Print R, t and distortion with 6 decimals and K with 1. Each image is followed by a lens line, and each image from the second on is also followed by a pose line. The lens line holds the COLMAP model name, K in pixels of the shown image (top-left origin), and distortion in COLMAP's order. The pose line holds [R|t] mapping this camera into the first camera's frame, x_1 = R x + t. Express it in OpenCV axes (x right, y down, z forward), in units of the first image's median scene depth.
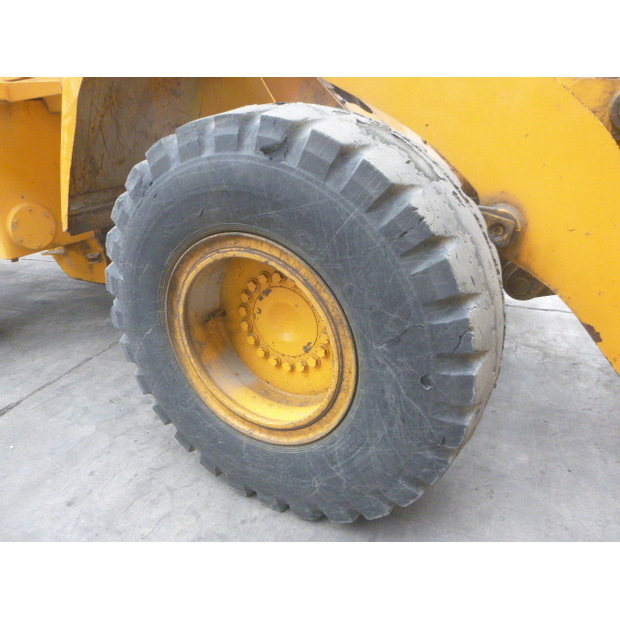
lens RADIAL K [[462.1, 0, 310.1], [0, 462.1, 311.6], [0, 0, 1]] dist [-0.021274, -0.008118]
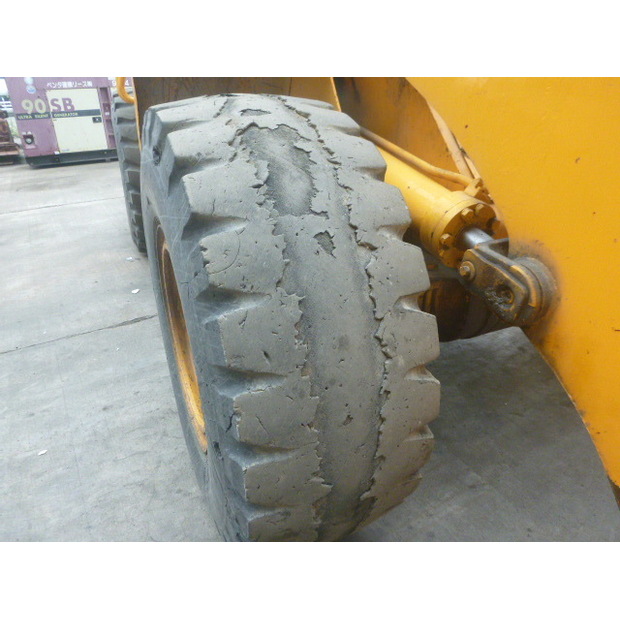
lens RADIAL K [[462.1, 0, 309.8], [0, 462.1, 308.6], [0, 0, 1]] dist [-0.021274, -0.008118]
pose [[0.793576, 0.295262, -0.532031, 0.548795], [-0.249995, 0.955382, 0.157317, -0.194349], [0.554742, 0.008163, 0.831982, 0.283702]]
